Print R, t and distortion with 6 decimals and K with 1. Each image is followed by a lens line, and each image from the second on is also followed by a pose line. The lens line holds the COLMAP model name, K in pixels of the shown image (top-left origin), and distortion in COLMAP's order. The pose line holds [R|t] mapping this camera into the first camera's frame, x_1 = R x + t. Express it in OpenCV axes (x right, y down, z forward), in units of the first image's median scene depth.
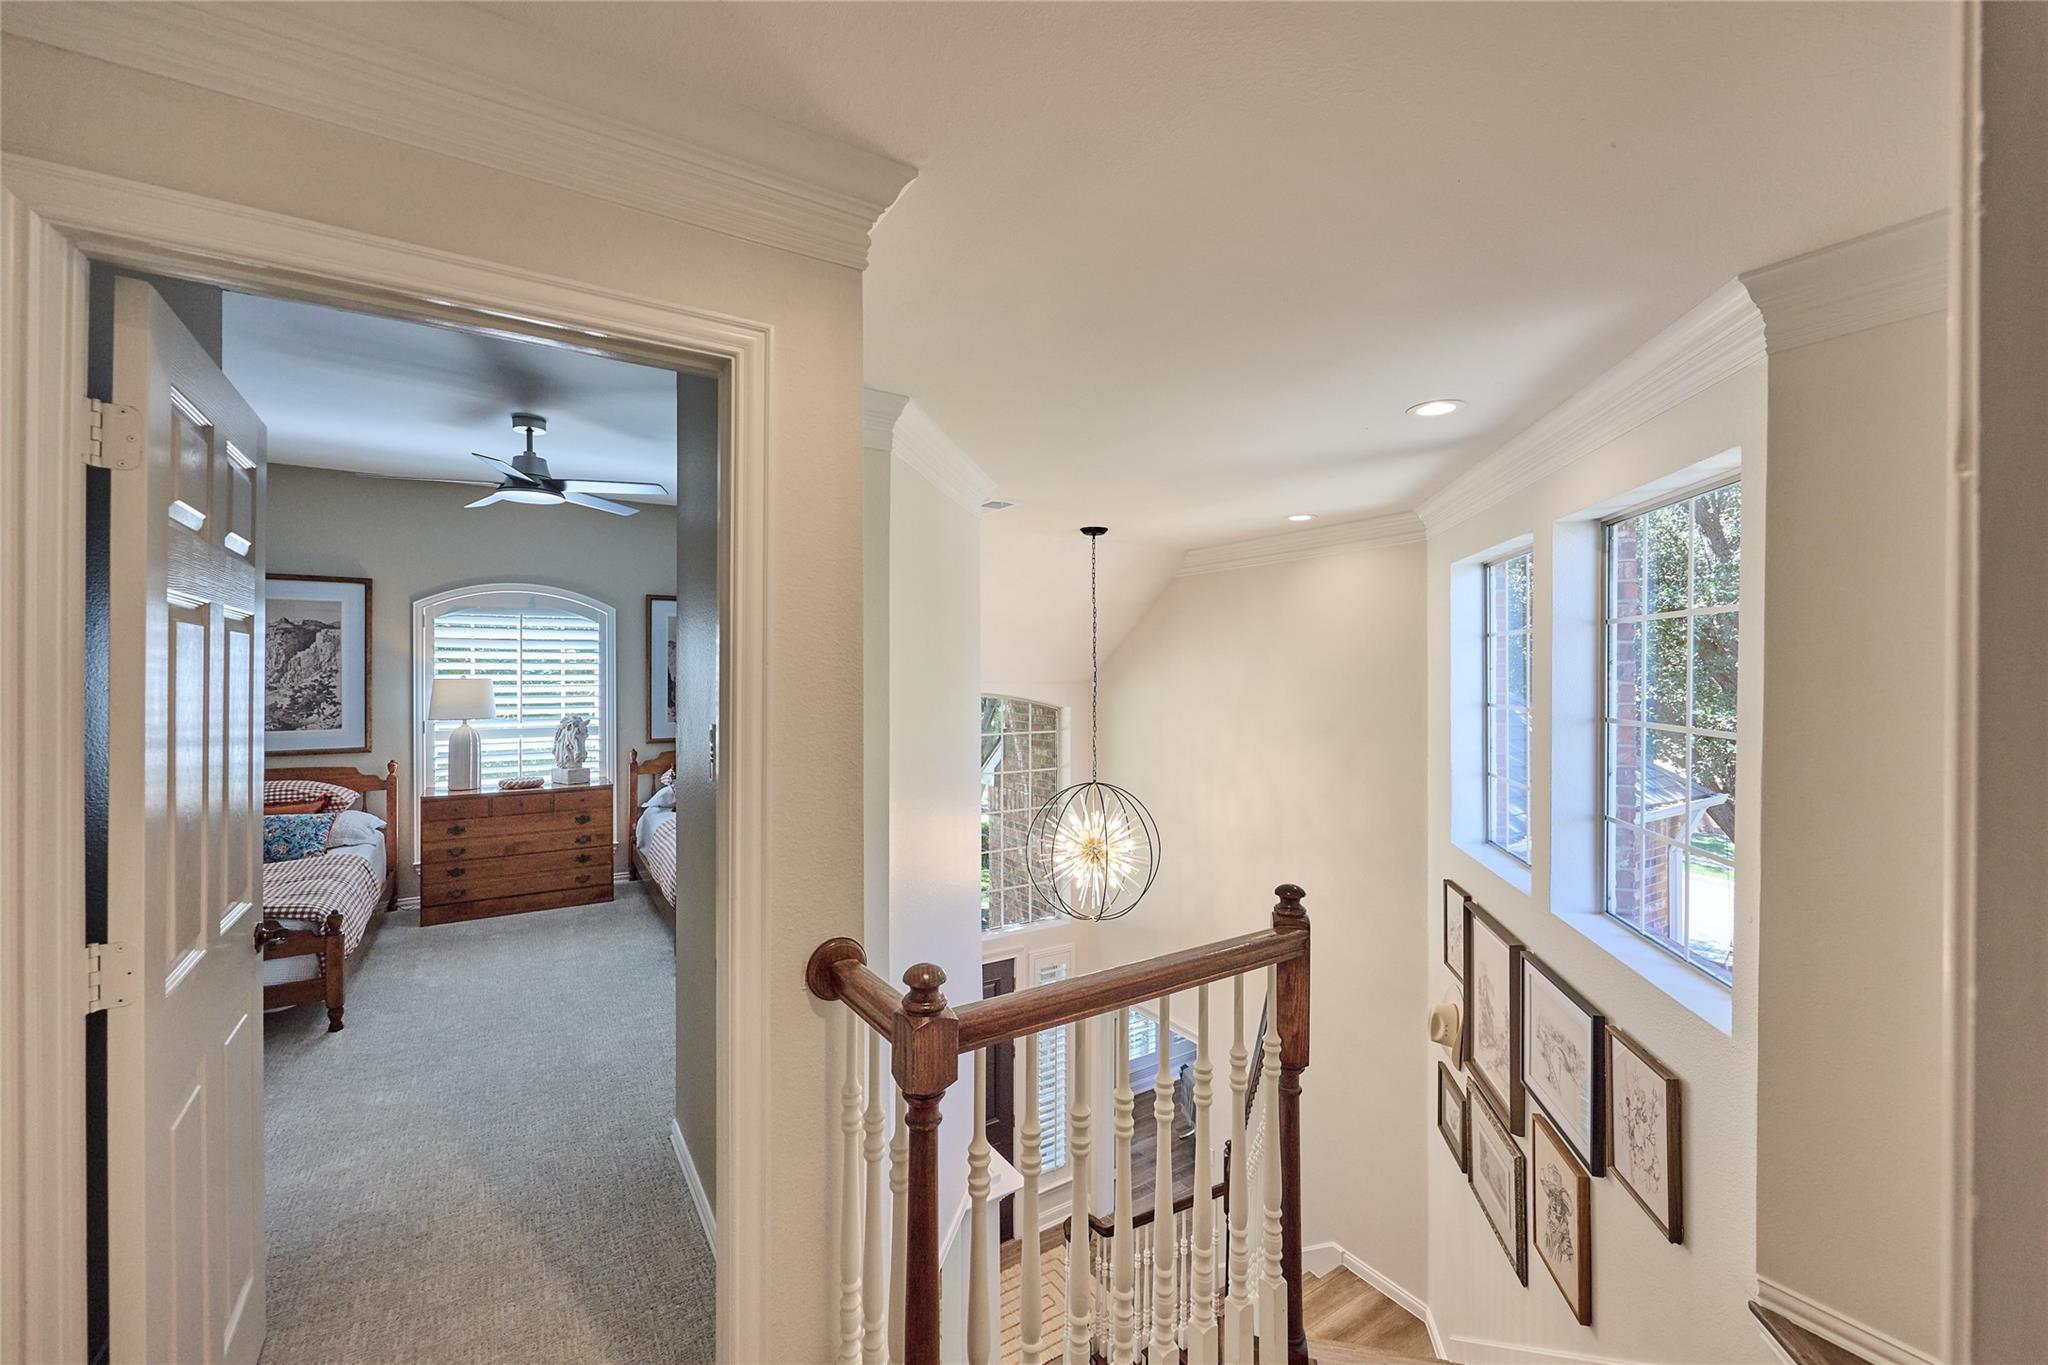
lens RADIAL K [[811.9, 0, 1014.8], [0, 811.9, 673.6], [0, 0, 1]] dist [-0.000272, 0.000110]
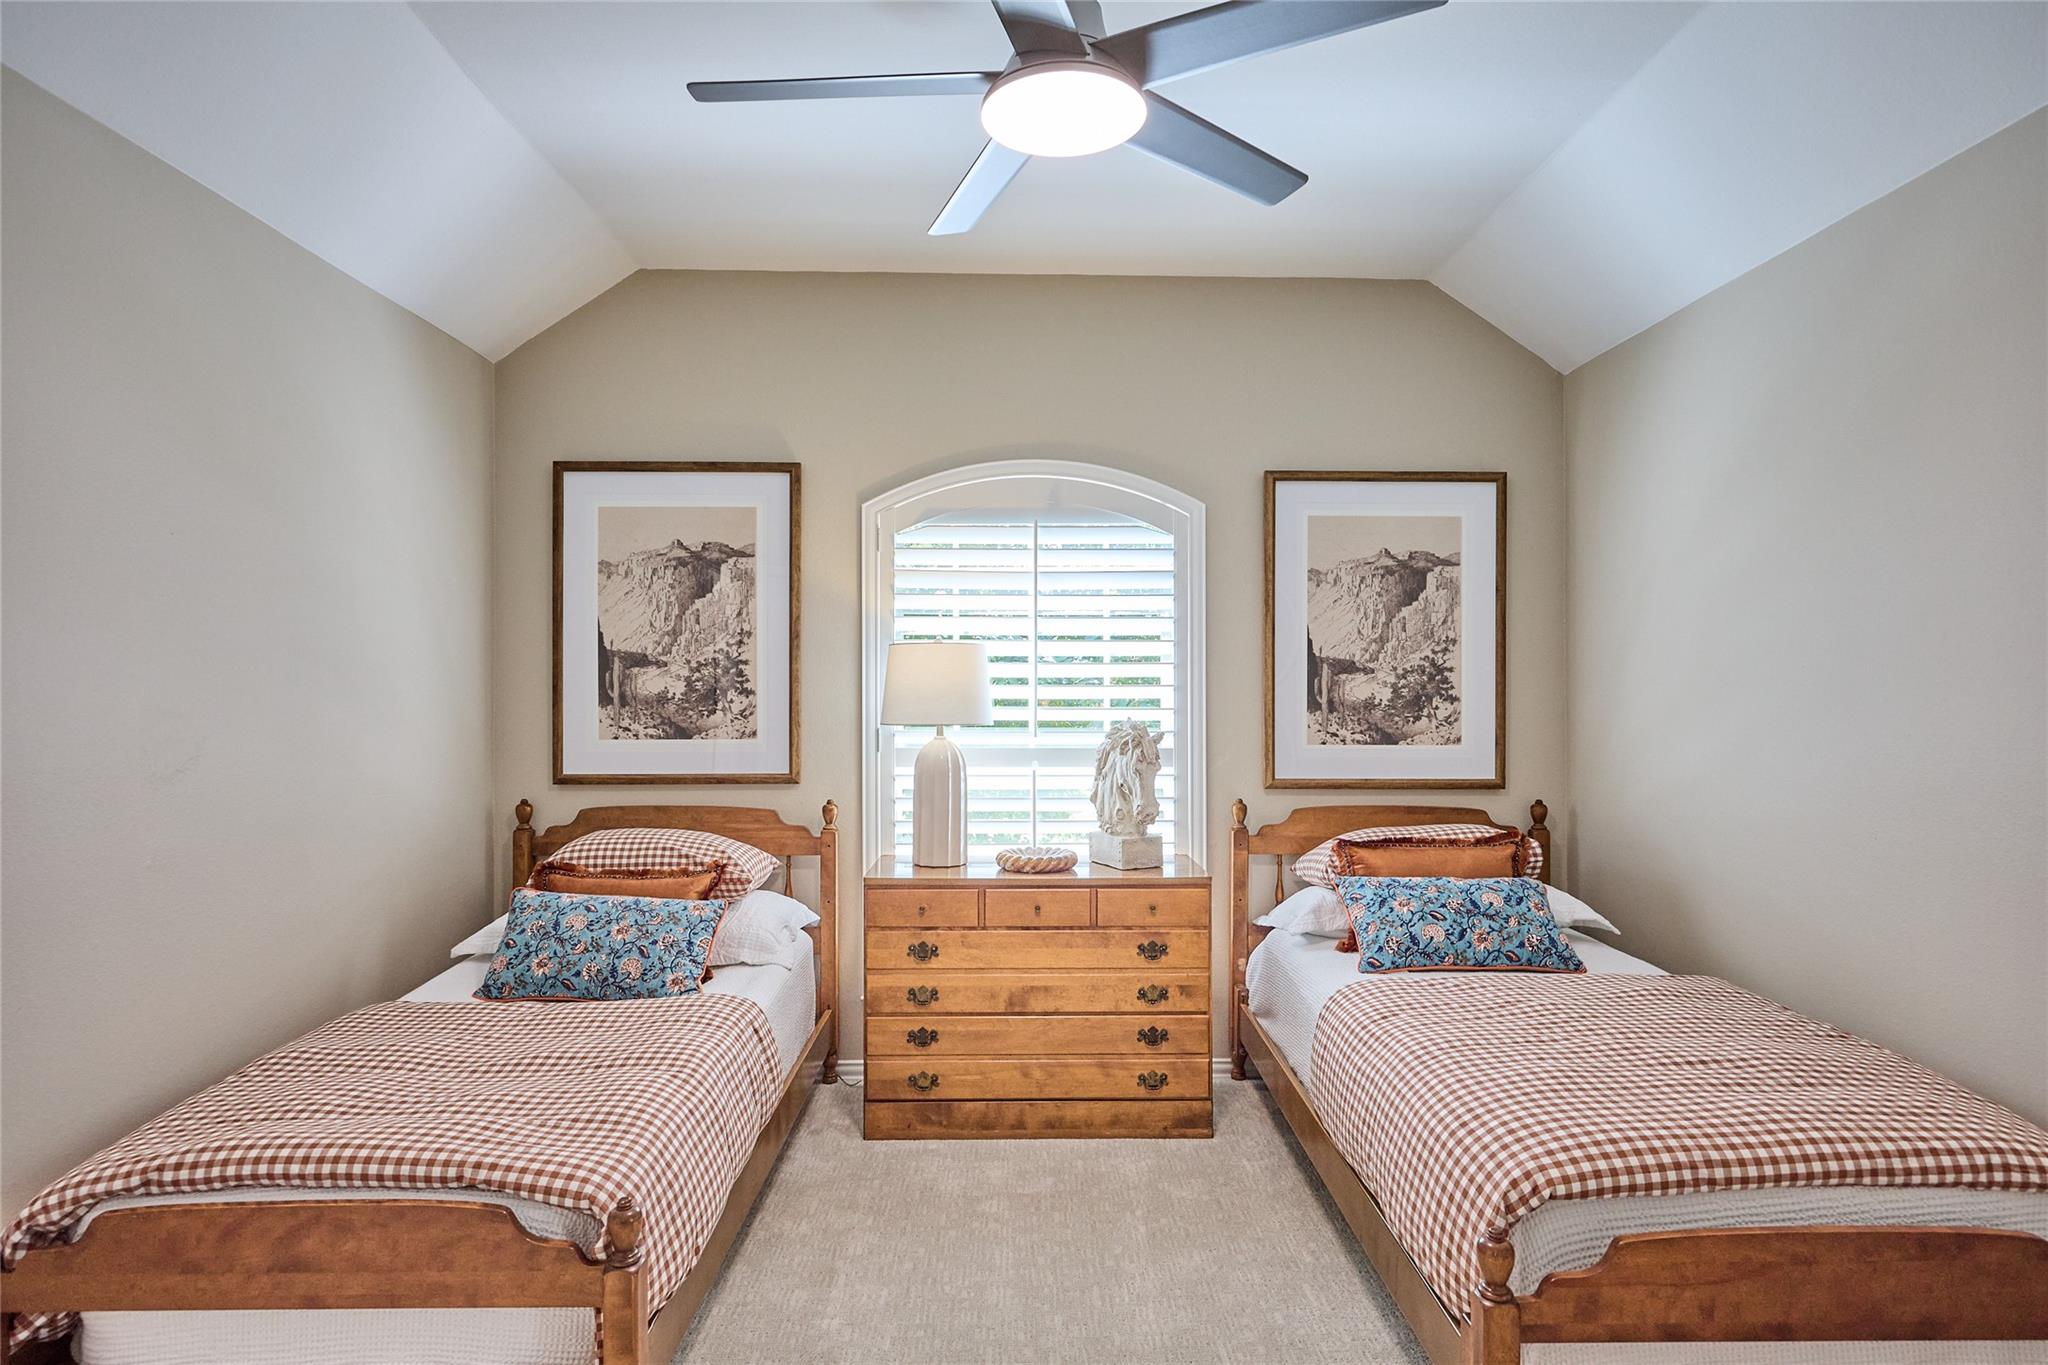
lens RADIAL K [[1184.6, 0, 1024.9], [0, 1184.6, 685.8], [0, 0, 1]] dist [0.001556, -0.000080]
pose [[0.852929, -0.001104, -0.522026, -0.247598], [-0.000497, 0.999996, -0.002926, 0.033483], [0.522027, 0.002755, 0.852925, 0.398033]]
